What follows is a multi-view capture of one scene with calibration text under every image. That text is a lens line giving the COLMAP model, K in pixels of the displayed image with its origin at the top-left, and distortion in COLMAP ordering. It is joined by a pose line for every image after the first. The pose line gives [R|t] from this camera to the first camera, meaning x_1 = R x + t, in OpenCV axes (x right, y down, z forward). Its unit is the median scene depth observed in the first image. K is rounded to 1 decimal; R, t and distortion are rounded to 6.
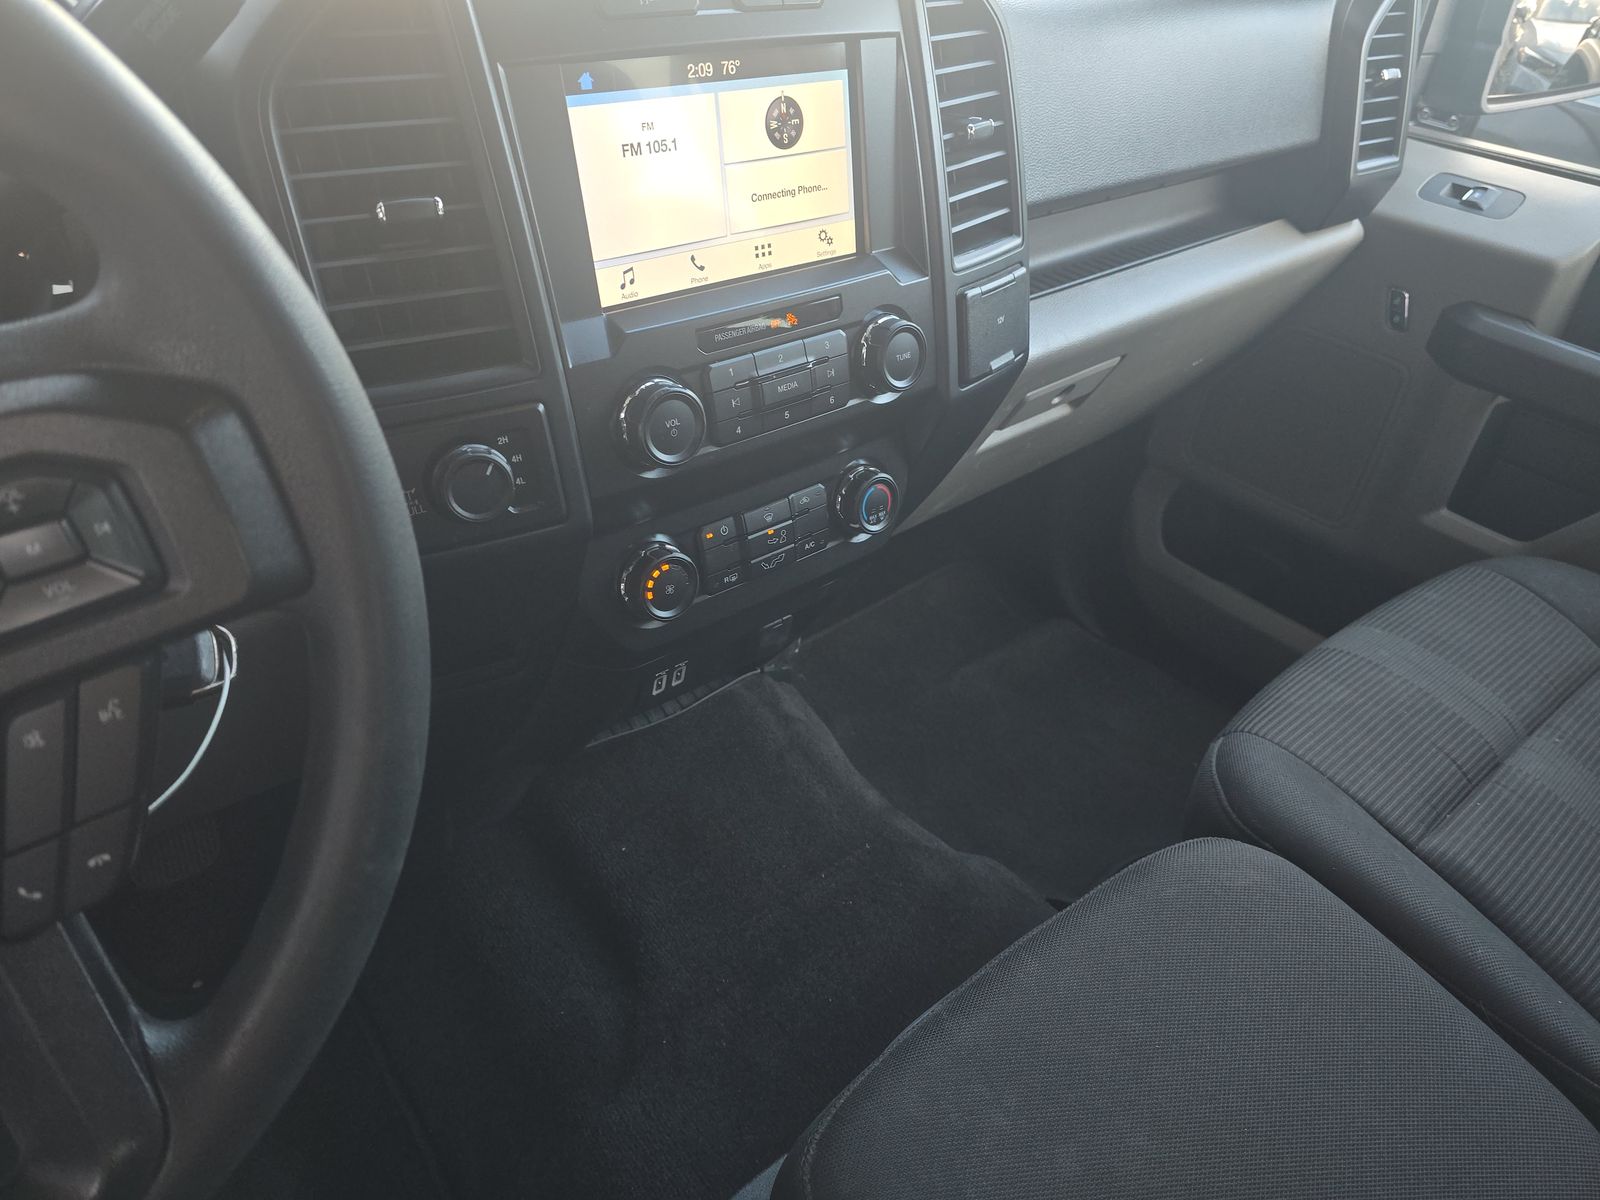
lens RADIAL K [[1073.5, 0, 790.4], [0, 1073.5, 601.9], [0, 0, 1]] dist [0.060336, -0.055505]
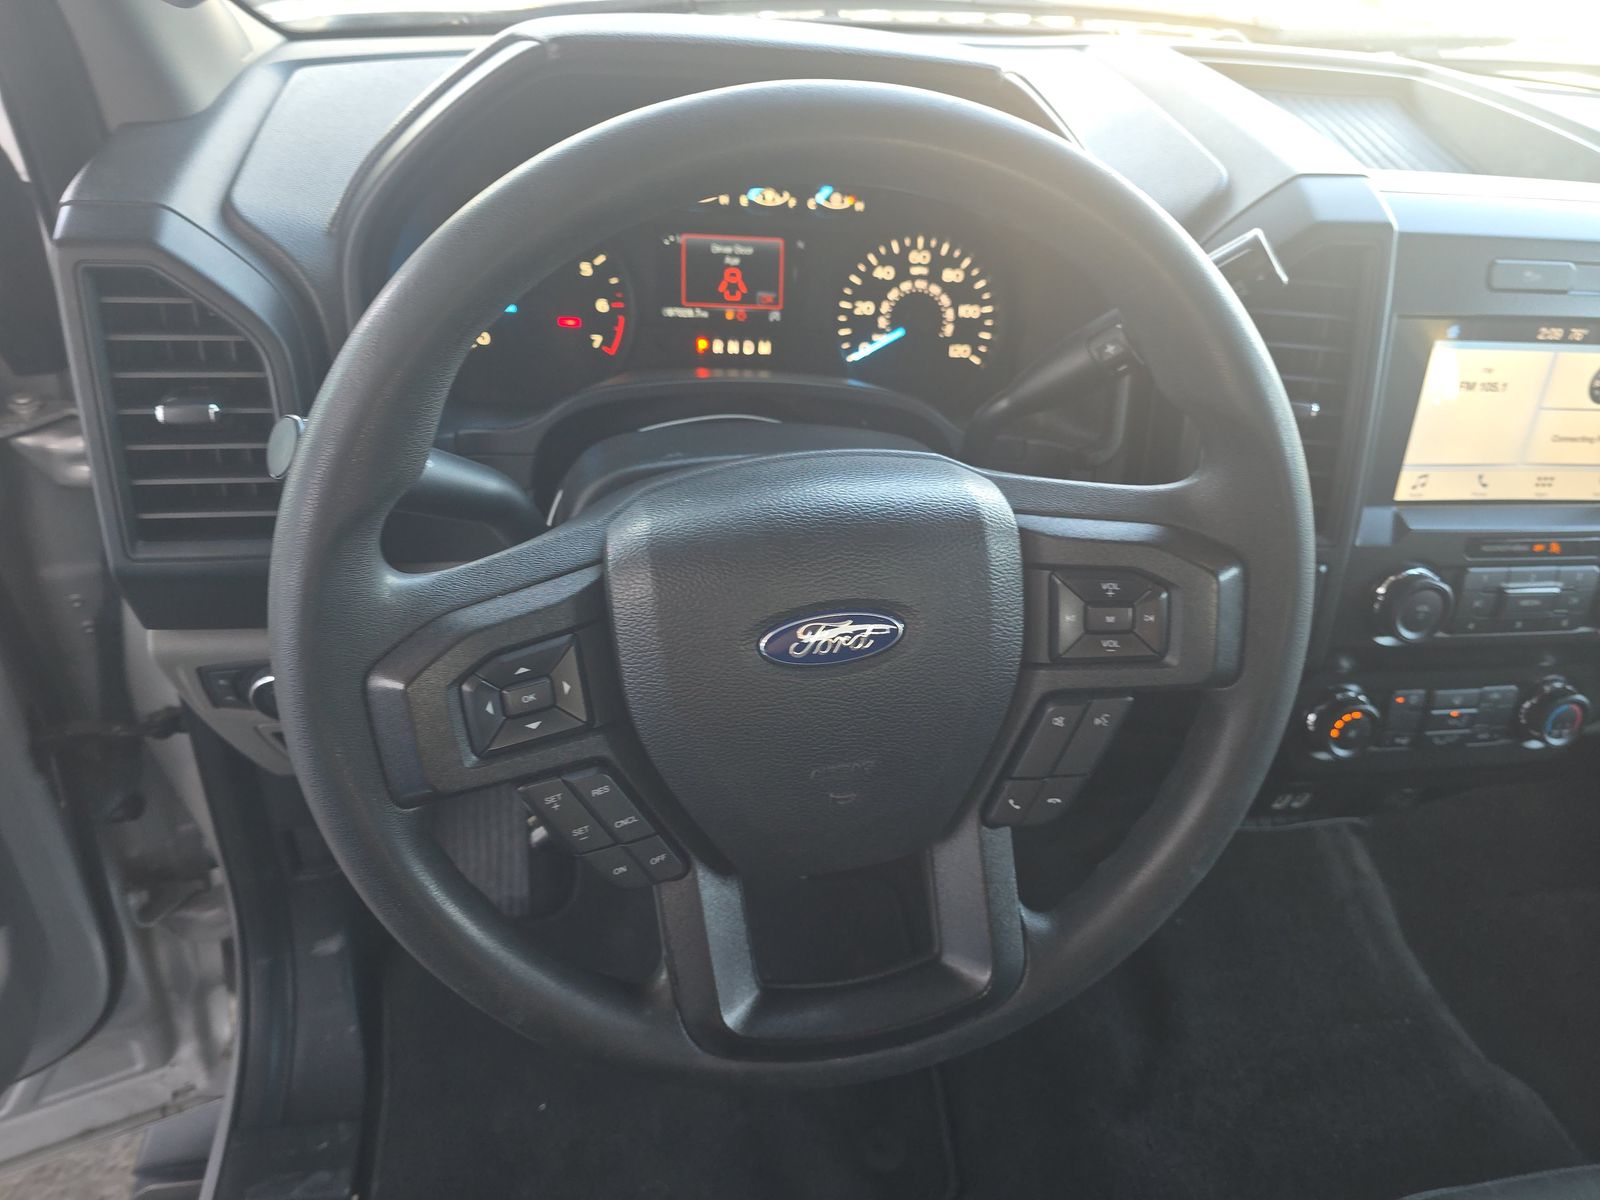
lens RADIAL K [[1143.3, 0, 800.0], [0, 1143.3, 600.0], [0, 0, 1]] dist [0.066871, -0.055487]
pose [[0.879000, 0.308904, -0.363232, -0.232477], [-0.325160, 0.945502, 0.017219, 0.025410], [0.348756, 0.102973, 0.931540, -0.402515]]
